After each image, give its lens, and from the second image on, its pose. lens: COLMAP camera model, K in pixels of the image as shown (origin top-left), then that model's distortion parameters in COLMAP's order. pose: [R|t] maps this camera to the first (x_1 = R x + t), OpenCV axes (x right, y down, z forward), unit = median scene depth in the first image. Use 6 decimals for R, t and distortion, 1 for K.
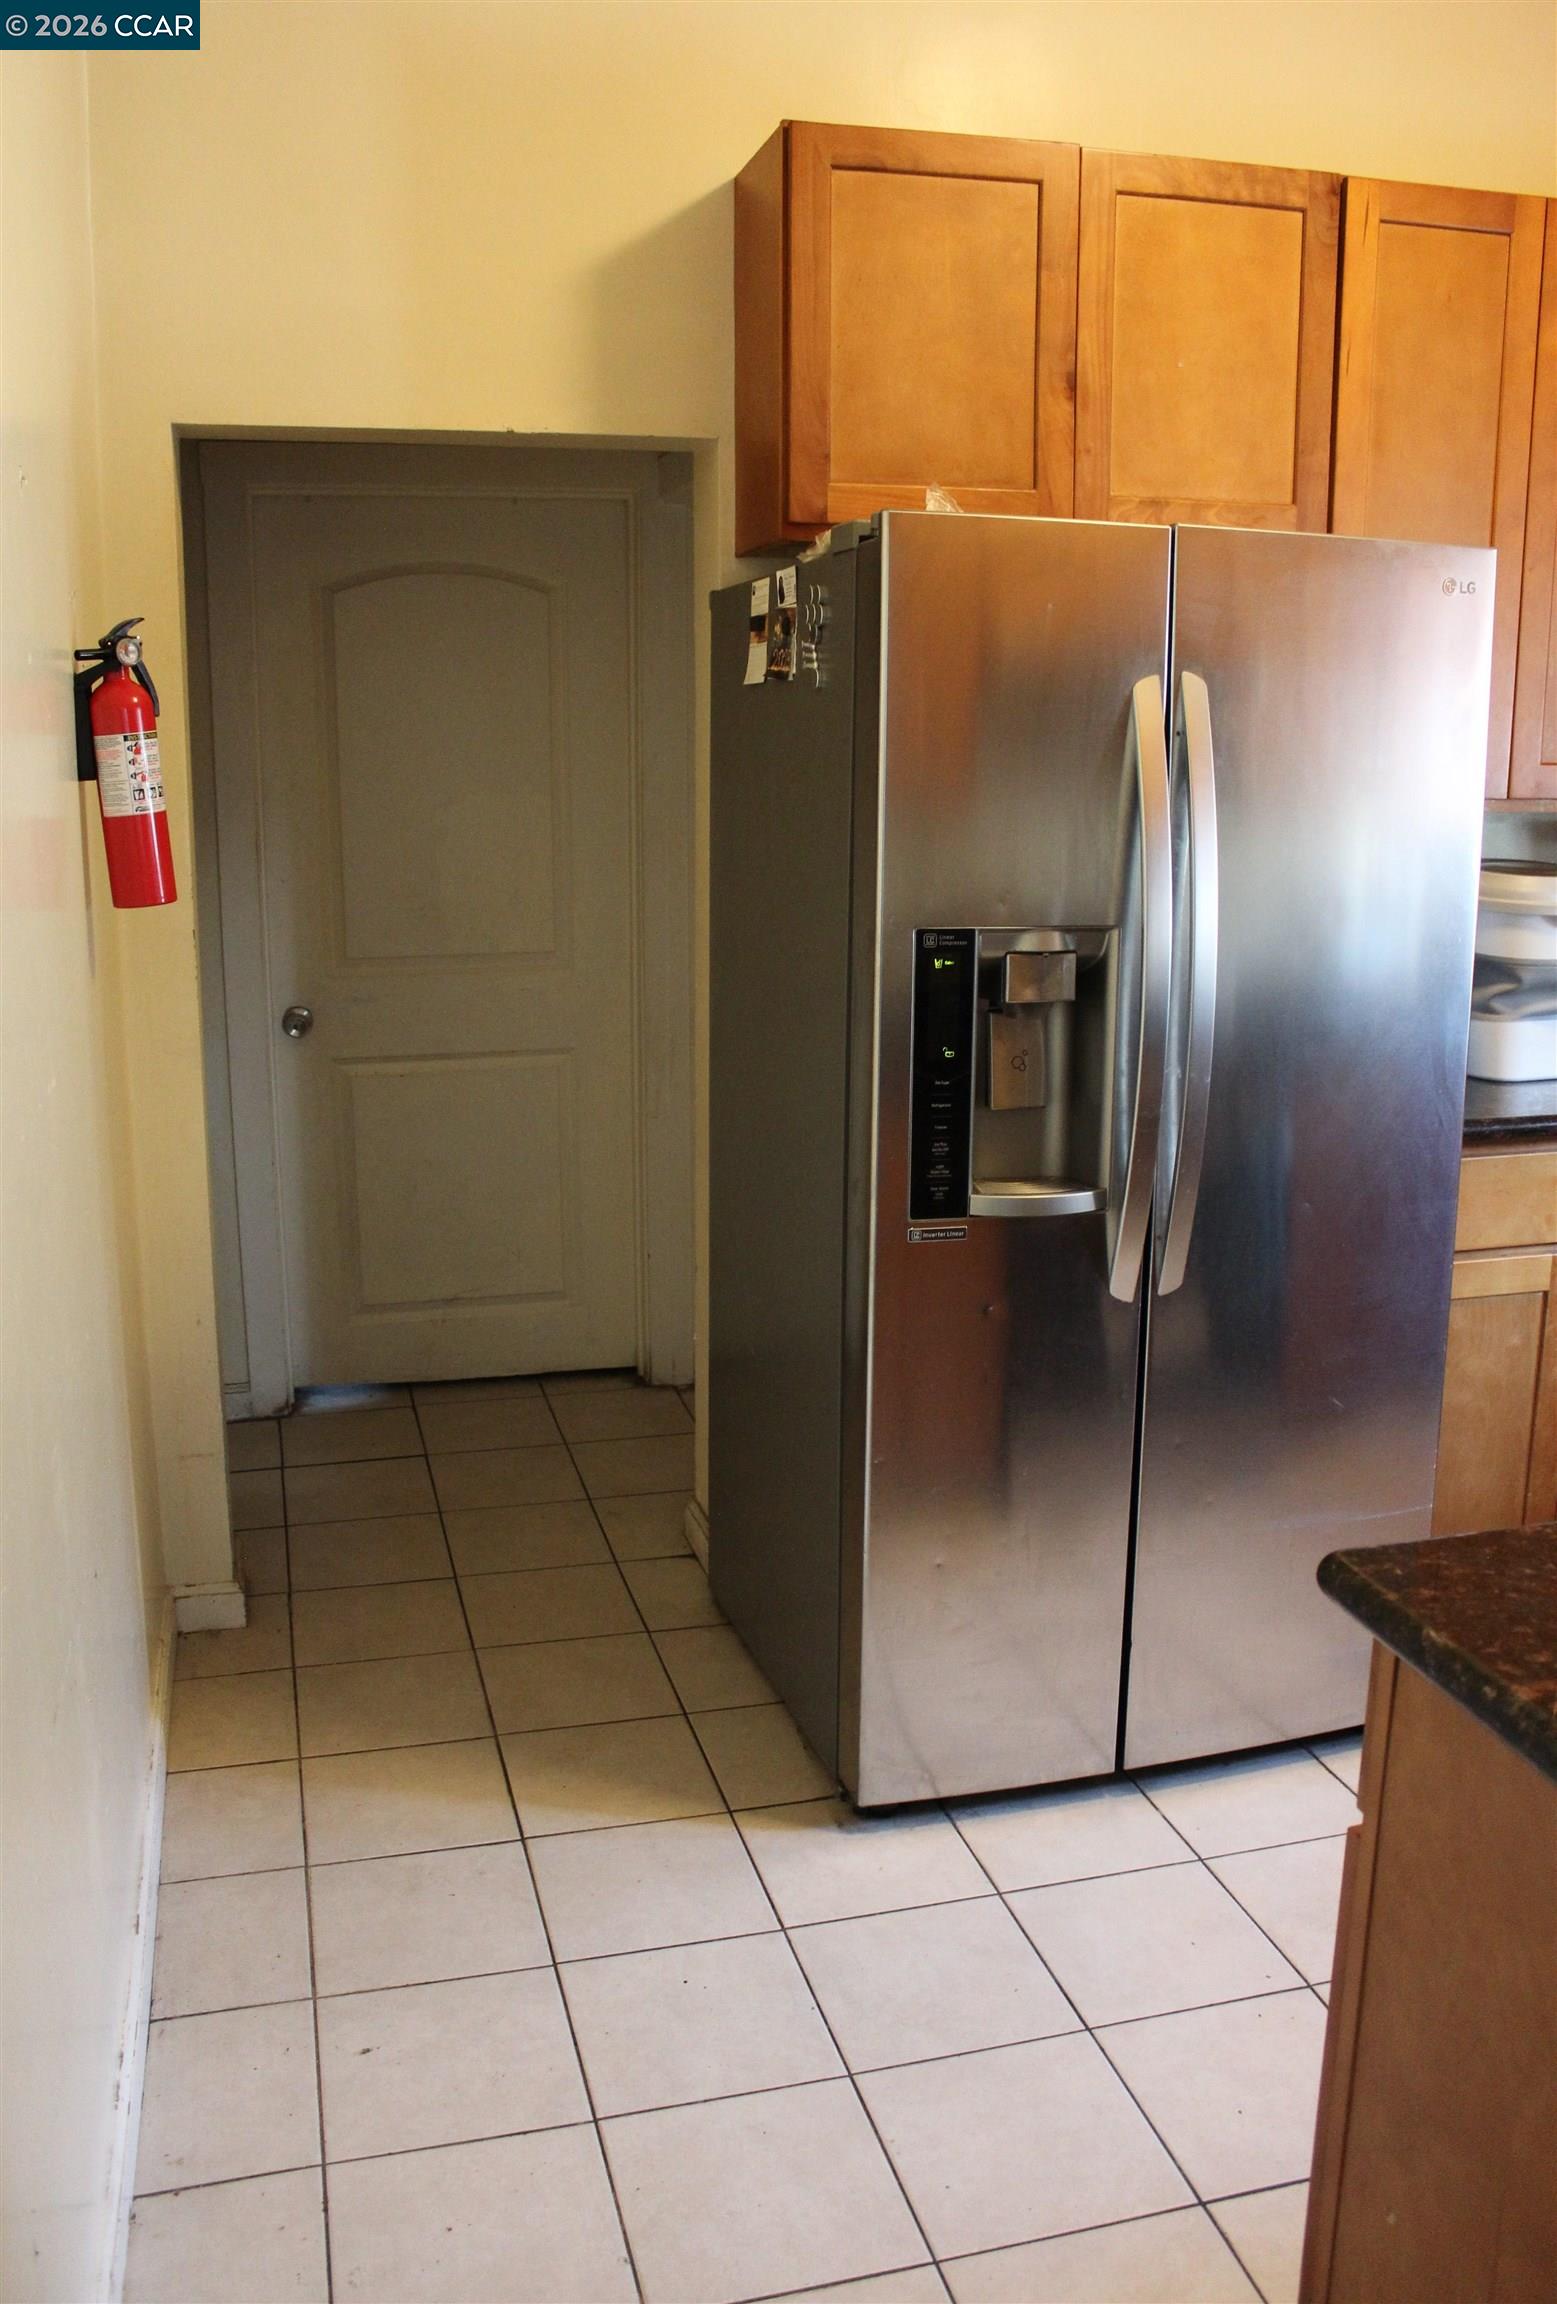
lens RADIAL K [[1967.3, 0, 778.5], [0, 1967.3, 1152.0], [0, 0, 1]] dist [-0.155748, 0.159009]
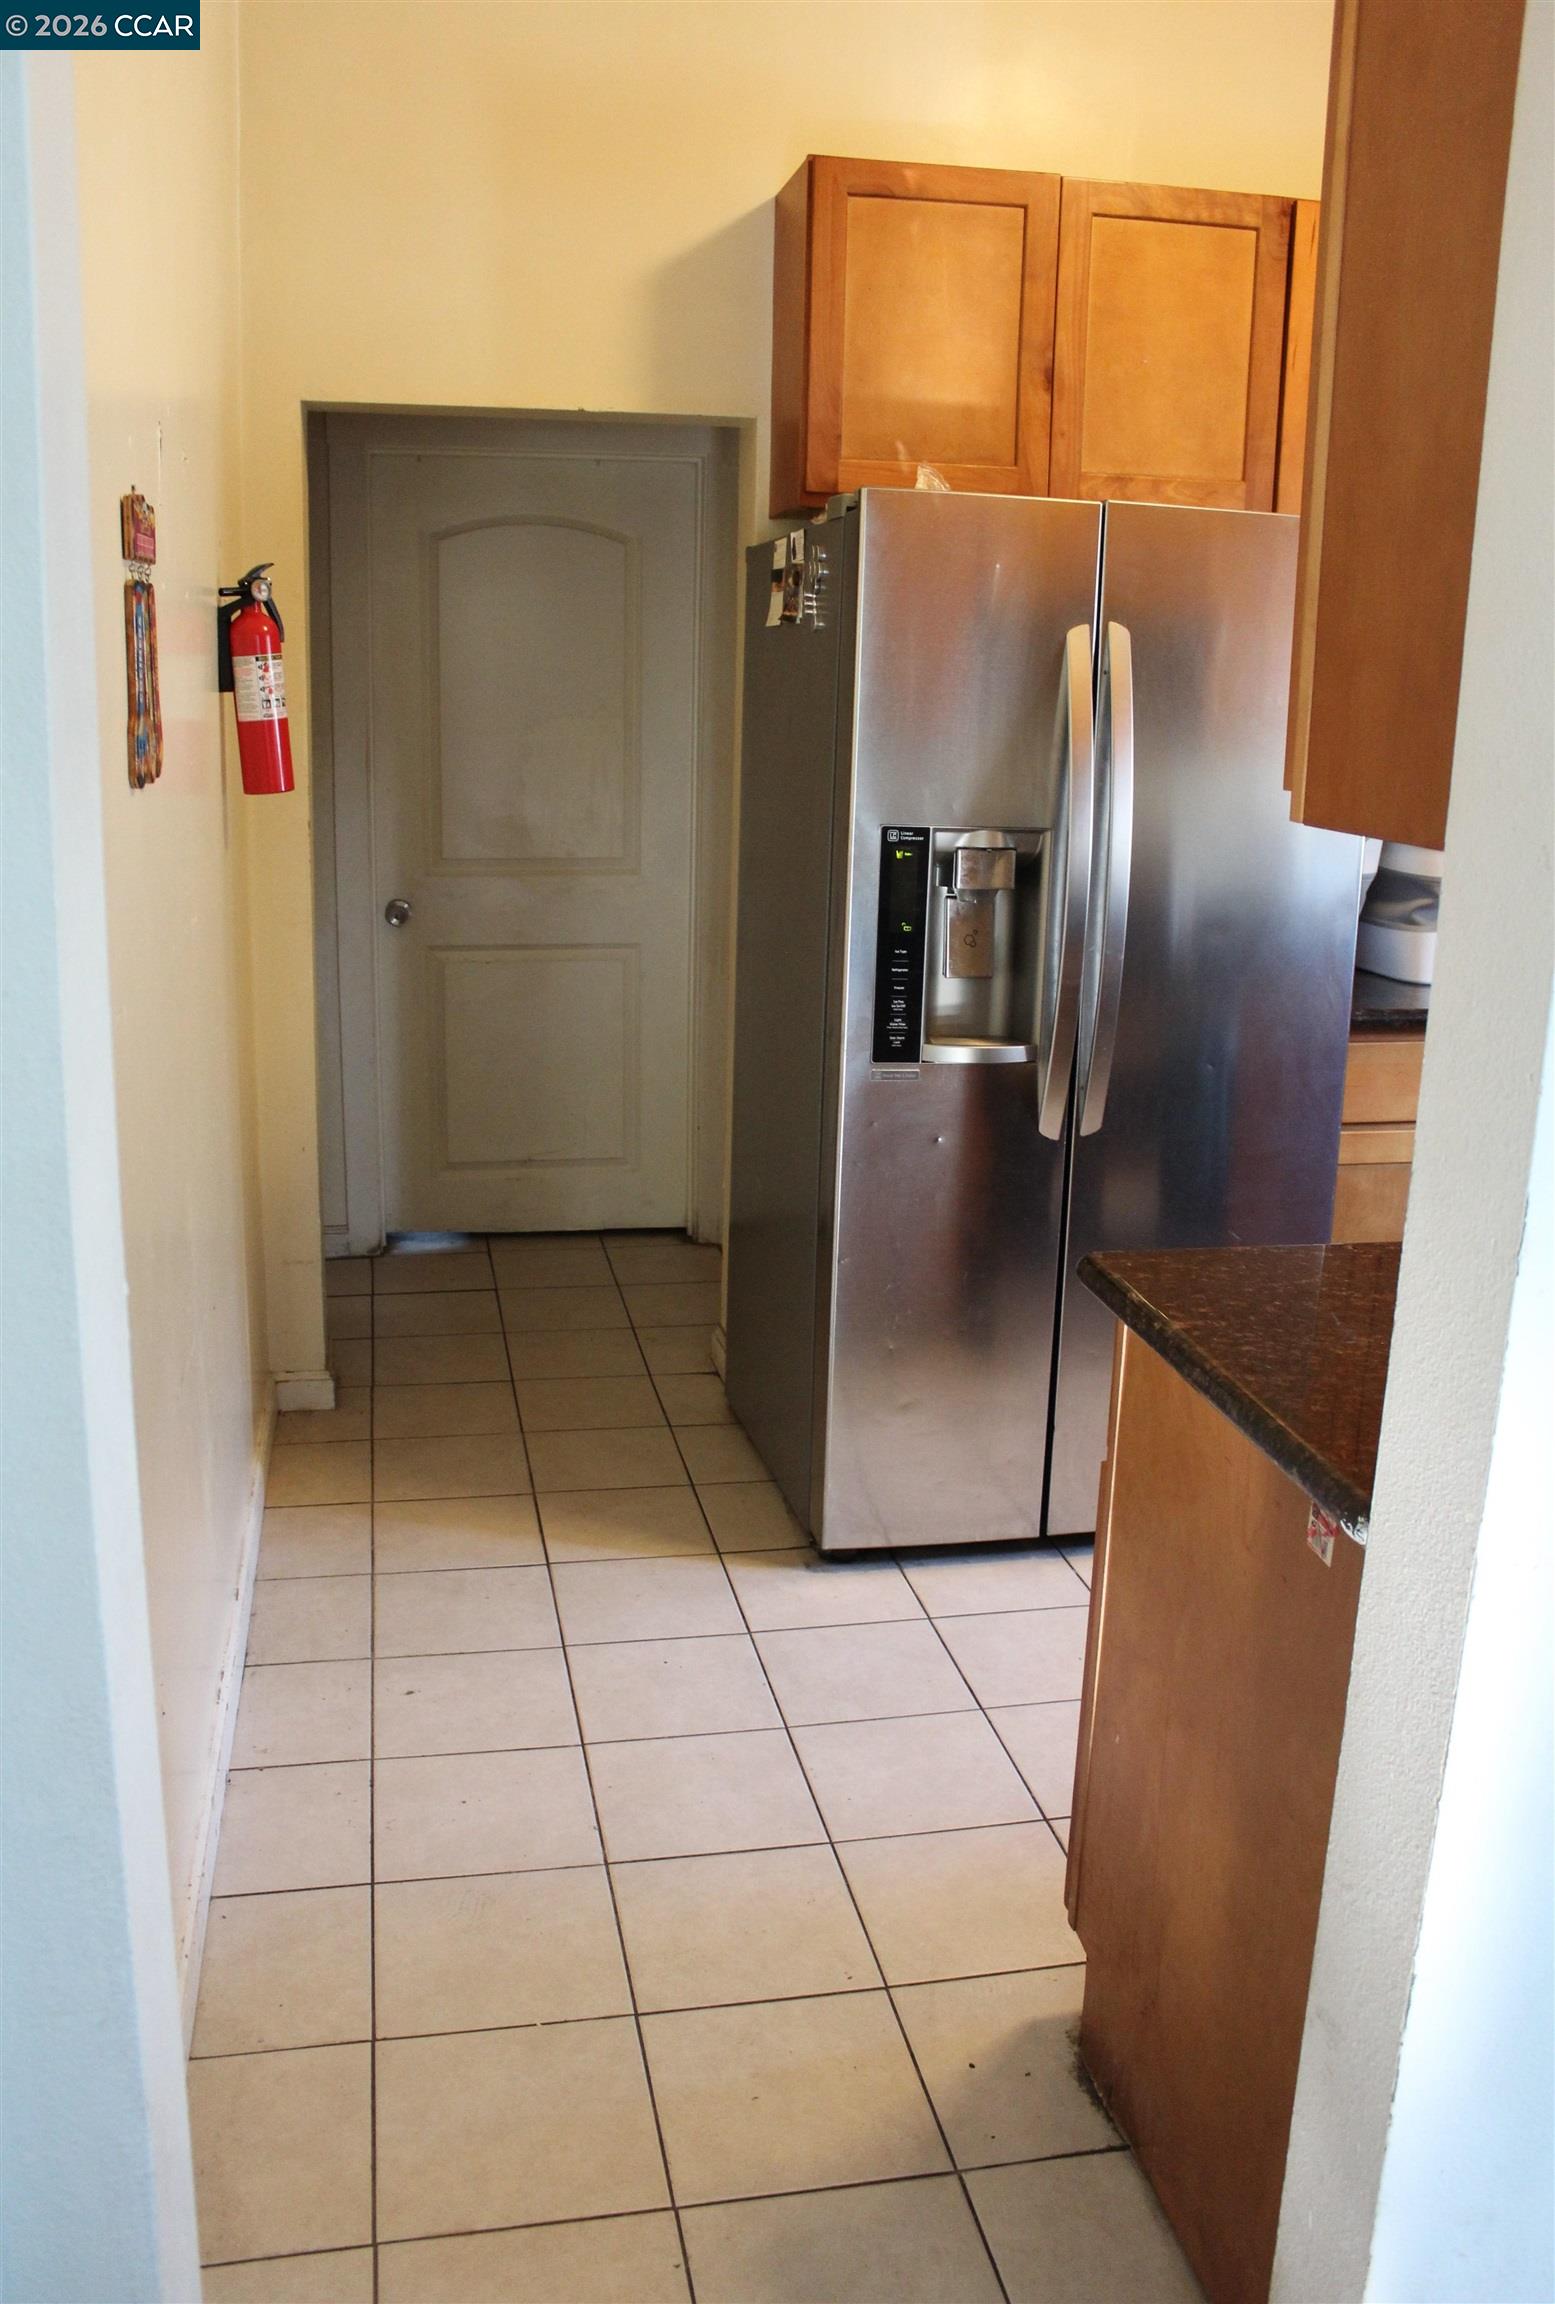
lens RADIAL K [[1967.3, 0, 777.5], [0, 1967.3, 1152.0], [0, 0, 1]] dist [-0.155748, 0.159009]
pose [[0.997724, 0.034307, -0.058053, 0.071412], [-0.032738, 0.999078, 0.027764, 0.051363], [0.058952, -0.025800, 0.997927, -0.208912]]
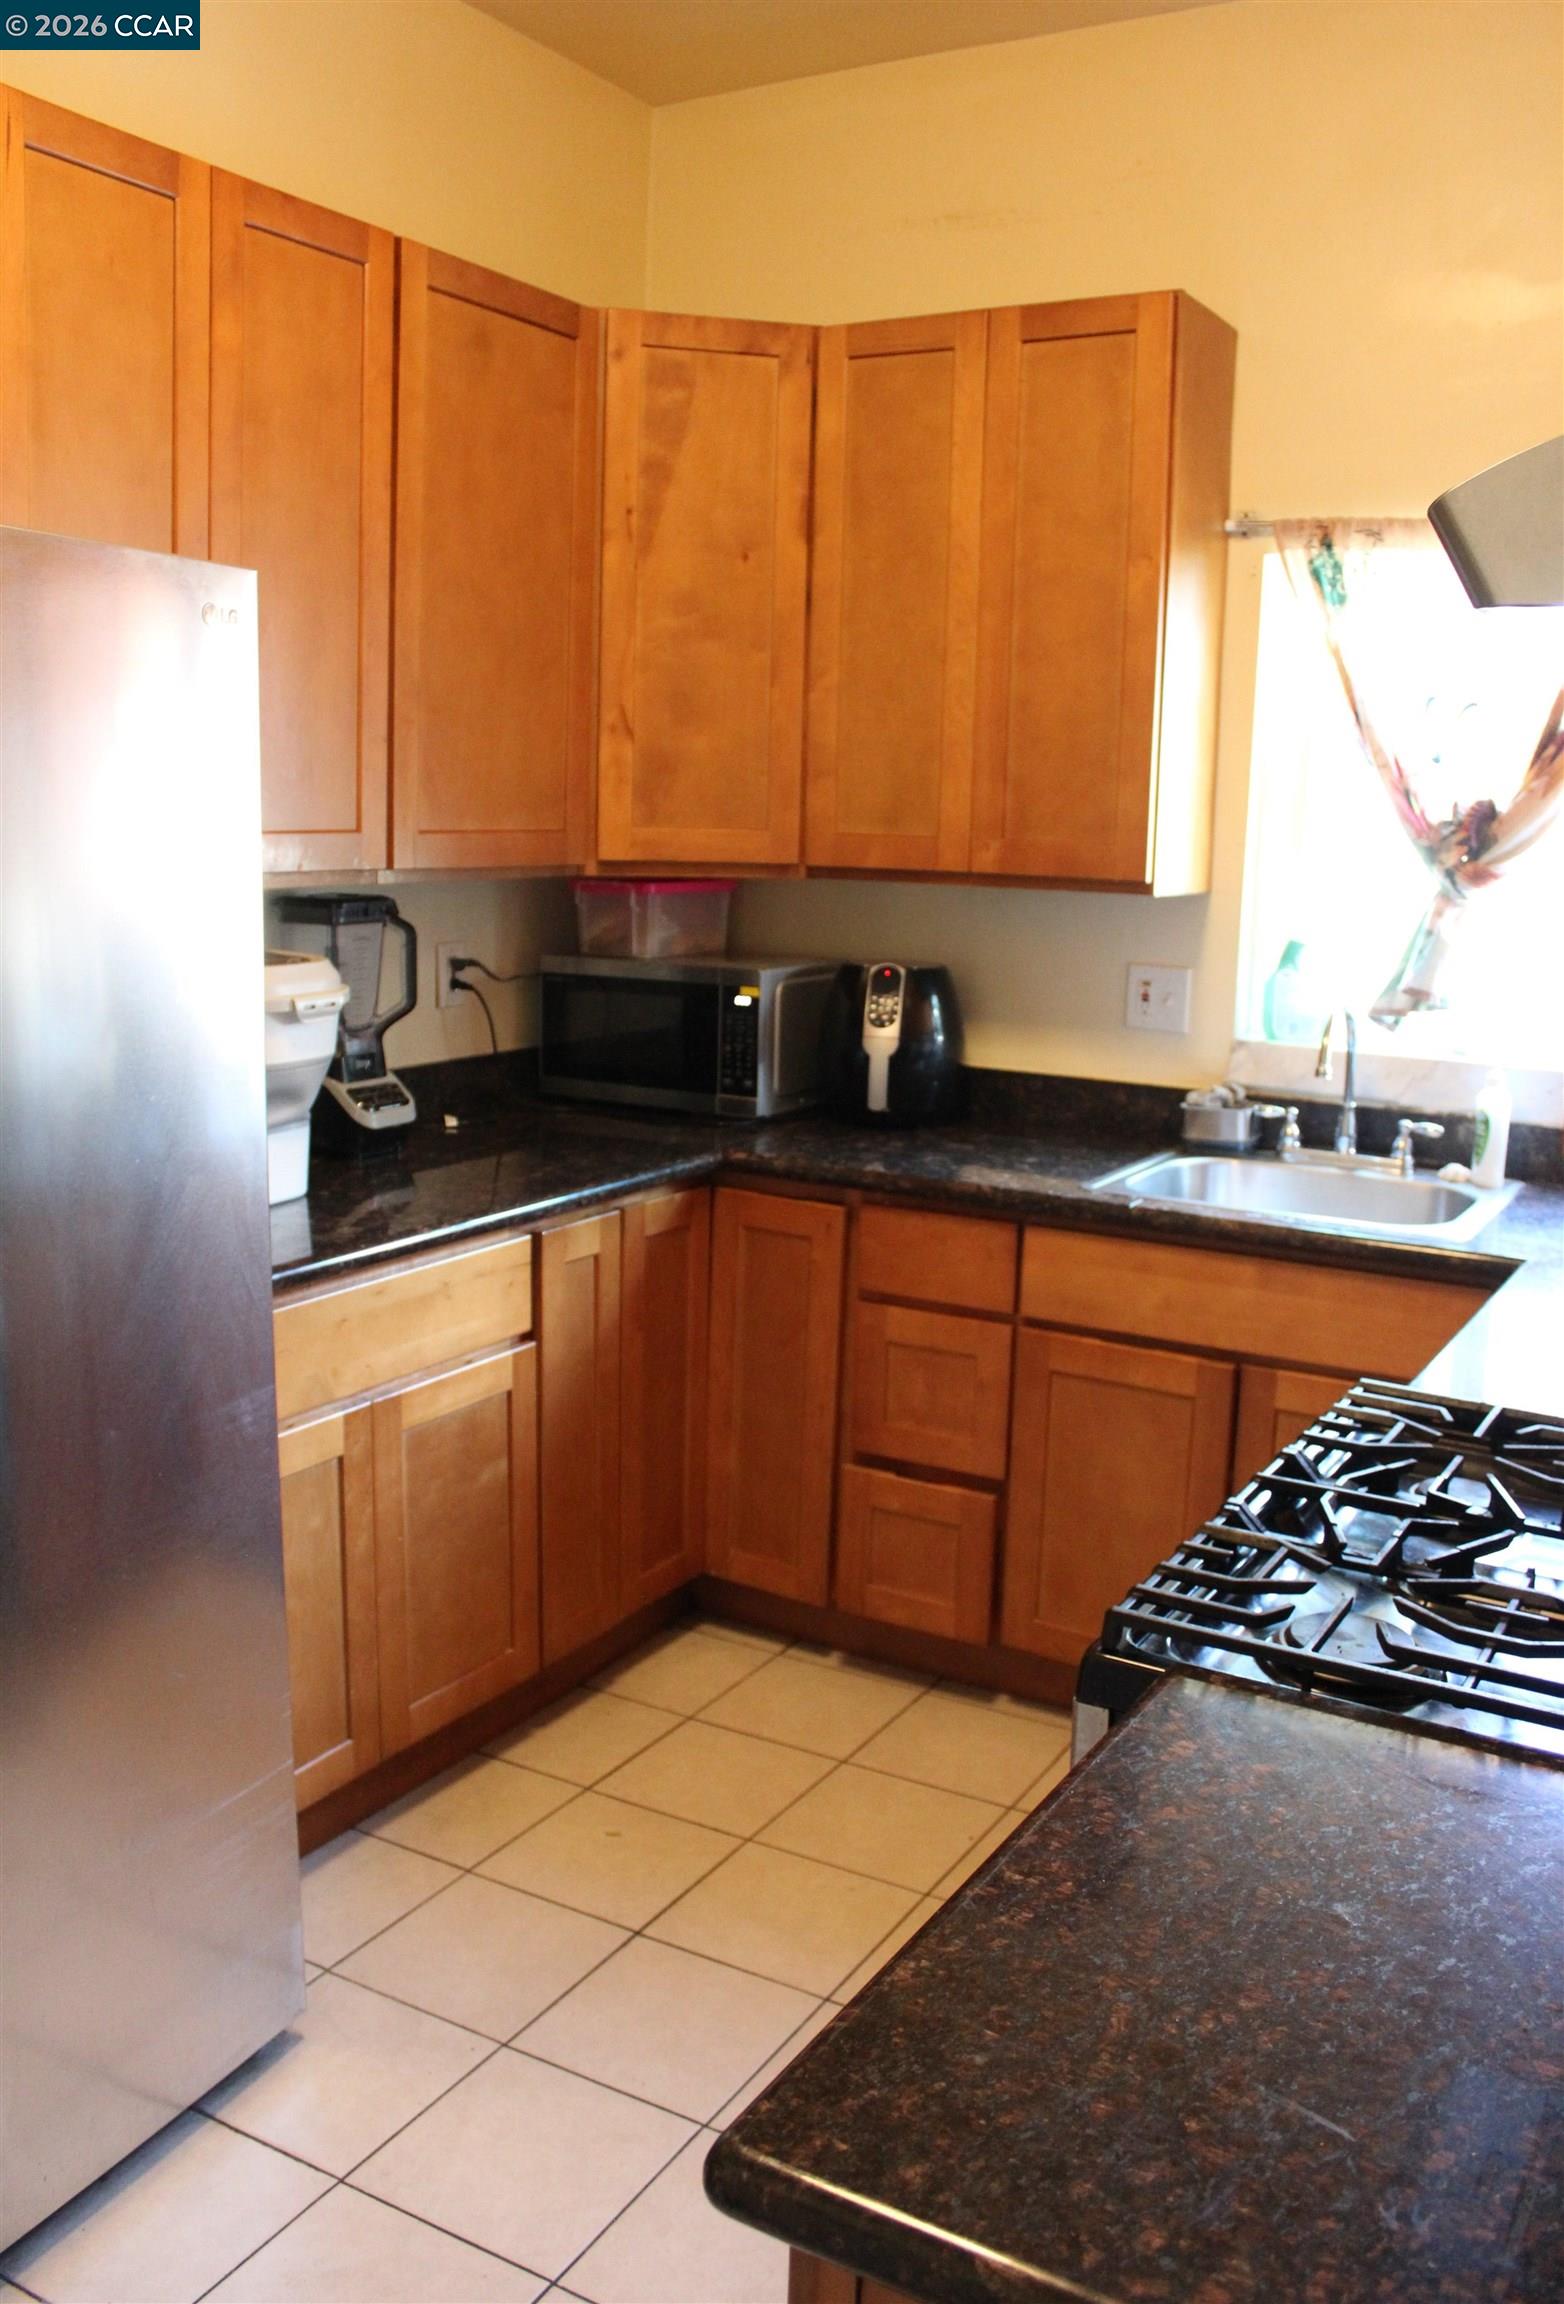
lens RADIAL K [[1965.6, 0, 782.0], [0, 1965.6, 1152.0], [0, 0, 1]] dist [-0.167561, 0.152085]
pose [[0.712053, -0.111228, 0.693260, -0.041916], [0.131845, 0.990990, 0.023577, -0.059216], [-0.689636, 0.074615, 0.720302, 0.264552]]
